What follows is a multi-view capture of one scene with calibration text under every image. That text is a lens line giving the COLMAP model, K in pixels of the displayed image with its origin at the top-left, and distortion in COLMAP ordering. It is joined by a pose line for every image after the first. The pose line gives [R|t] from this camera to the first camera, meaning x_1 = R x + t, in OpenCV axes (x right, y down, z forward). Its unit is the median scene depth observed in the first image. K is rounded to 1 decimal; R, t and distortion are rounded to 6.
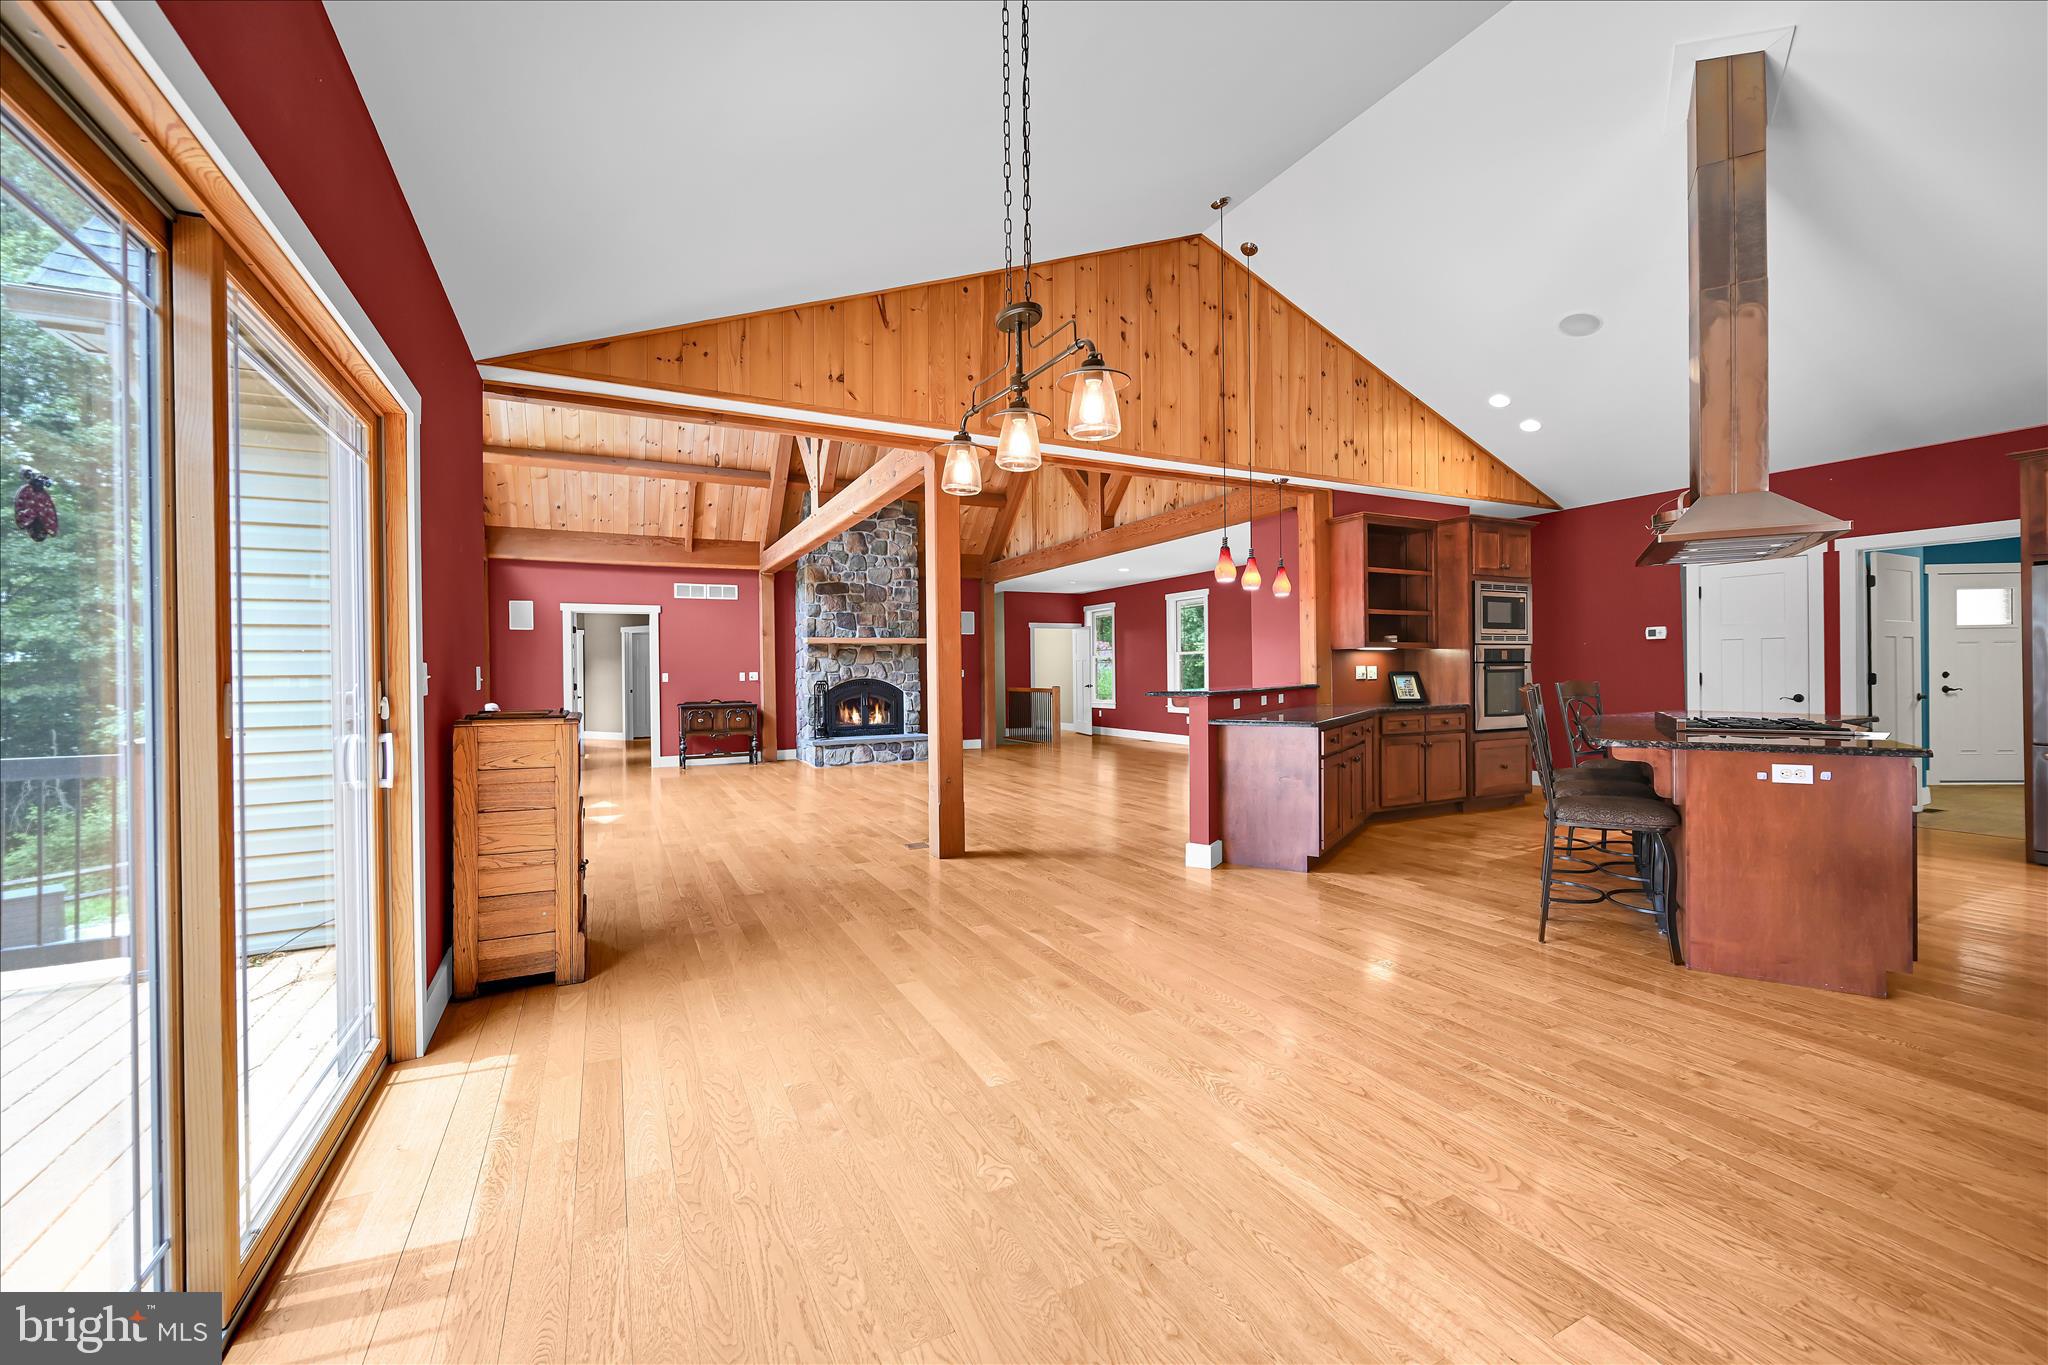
lens RADIAL K [[828.7, 0, 1031.1], [0, 828.7, 673.7], [0, 0, 1]] dist [0.000880, 0.000092]
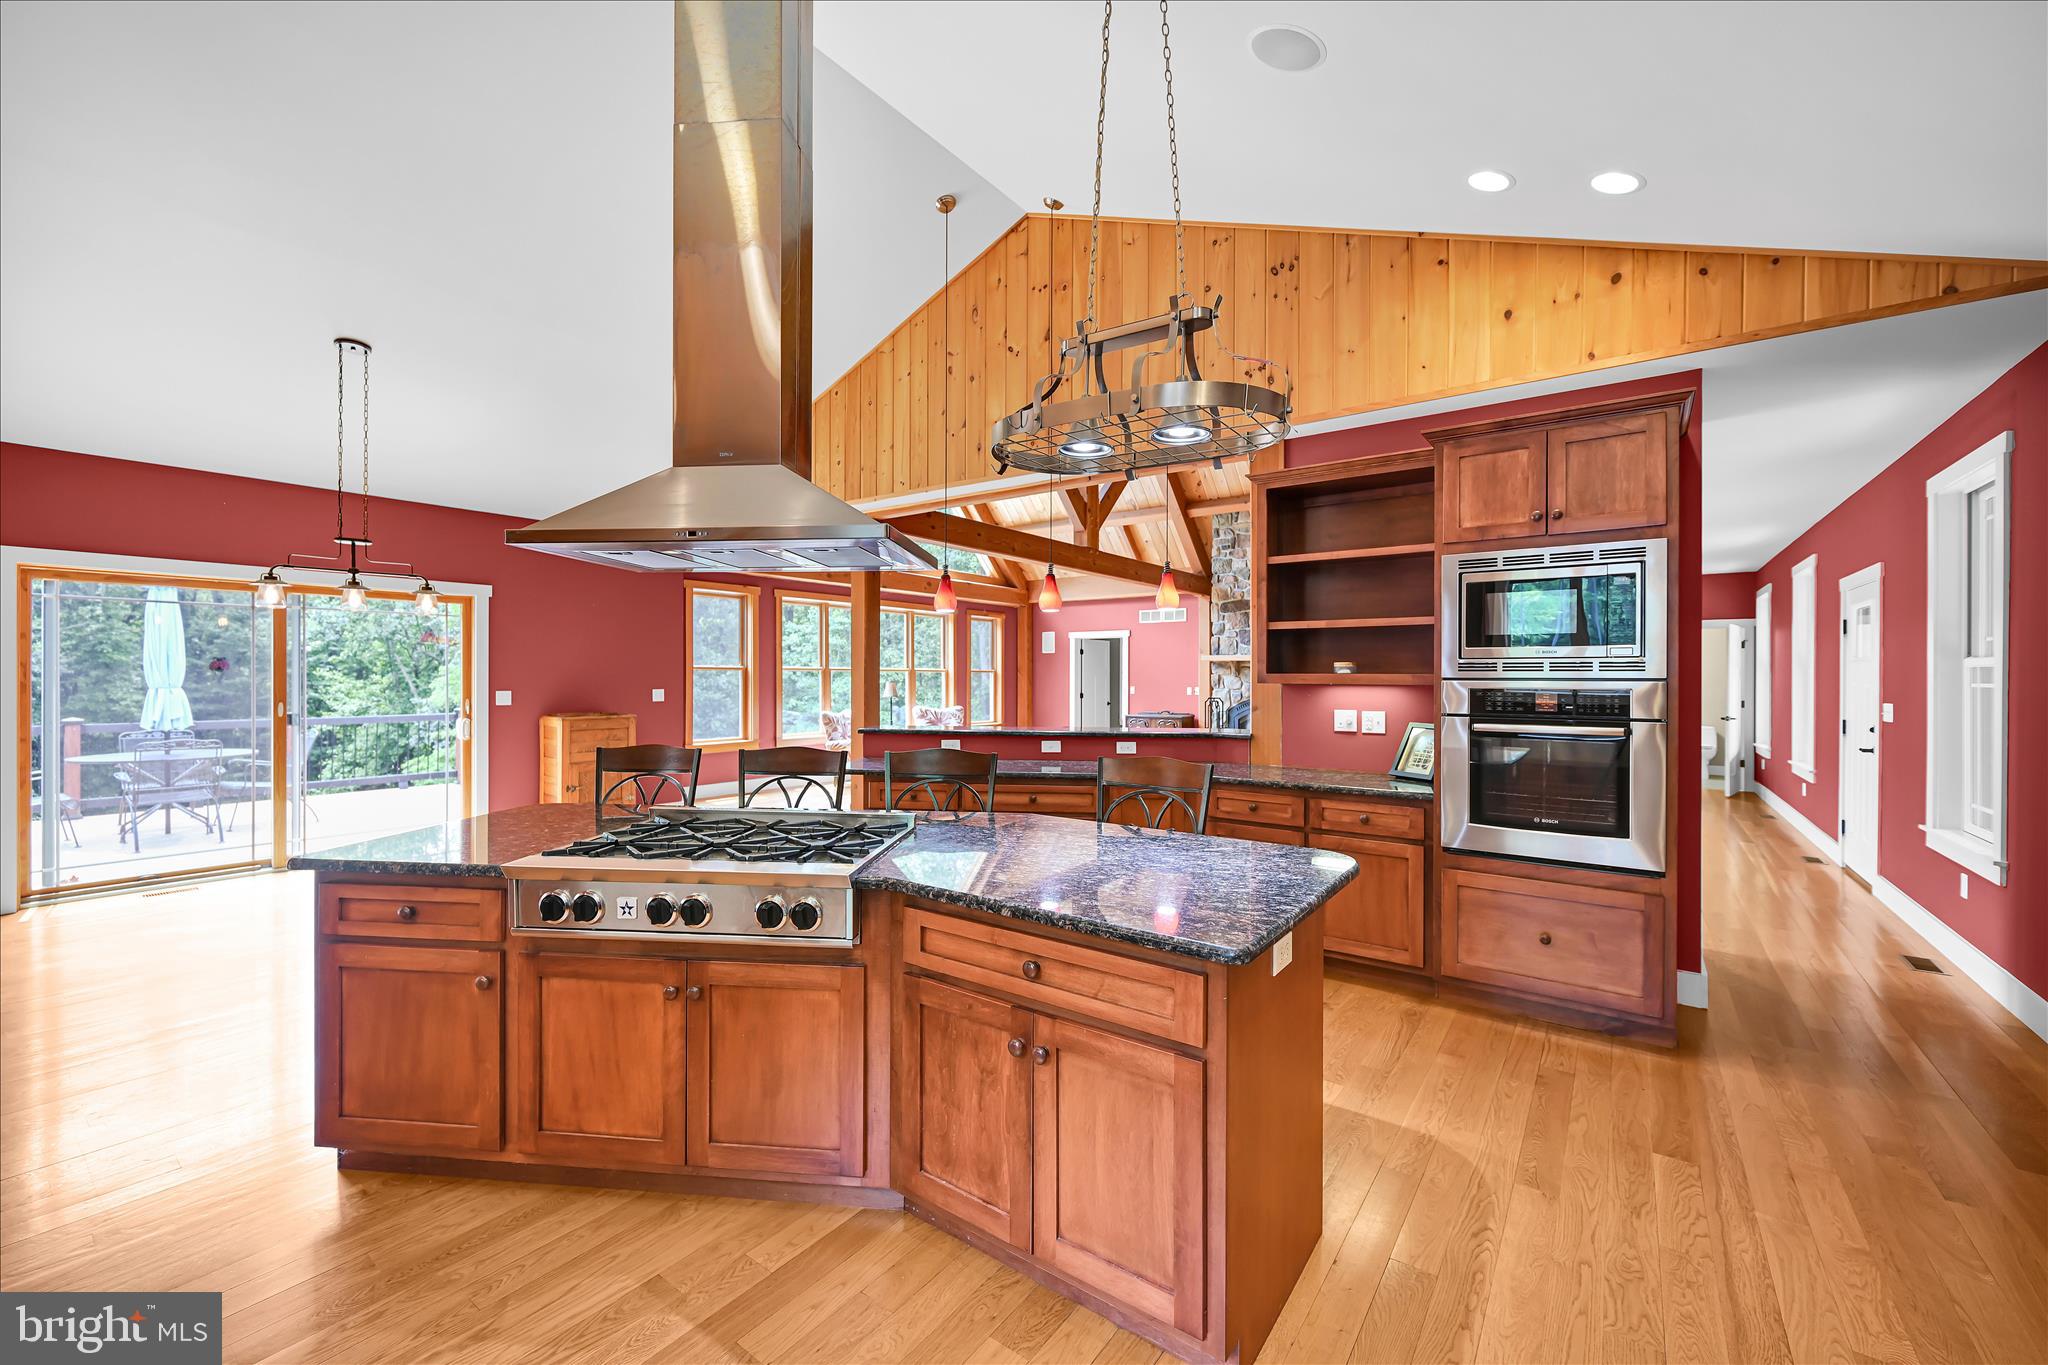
lens RADIAL K [[810.2, 0, 1028.7], [0, 810.2, 683.6], [0, 0, 1]] dist [-0.001586, -0.000198]
pose [[0.449325, 0.020708, -0.893128, 0.541424], [-0.009911, 0.999785, 0.018195, -0.024580], [0.893313, 0.000676, 0.449434, 0.336045]]
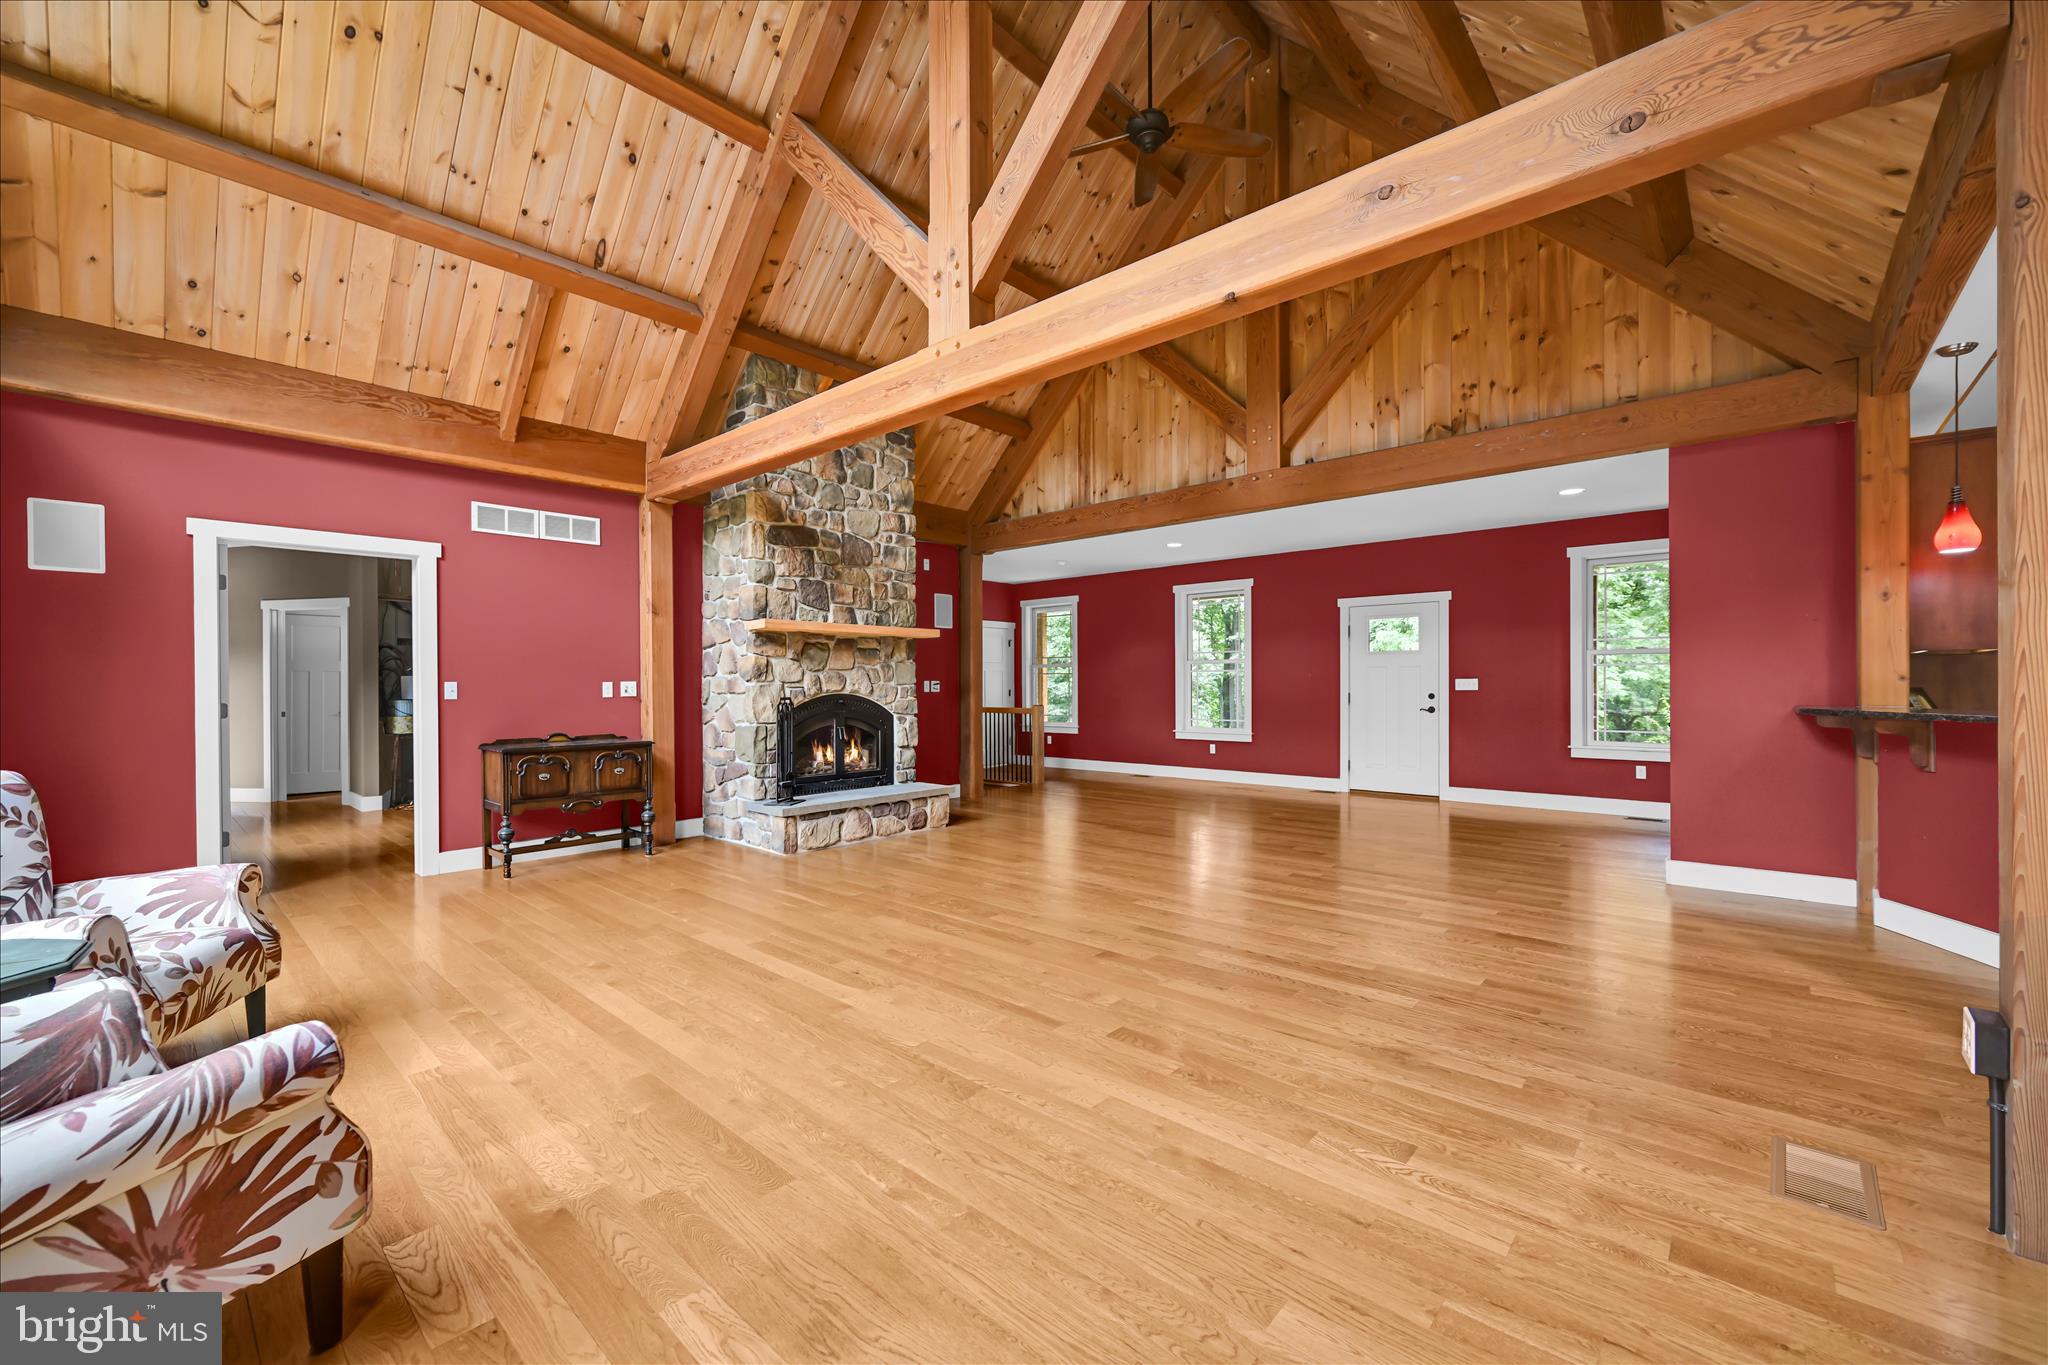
lens RADIAL K [[810.2, 0, 1028.7], [0, 810.2, 683.6], [0, 0, 1]] dist [-0.001586, -0.000198]
pose [[0.934846, 0.007870, 0.354967, -0.291088], [-0.005887, 0.999960, -0.006666, 0.001736], [-0.355005, 0.004142, 0.934855, 0.429180]]
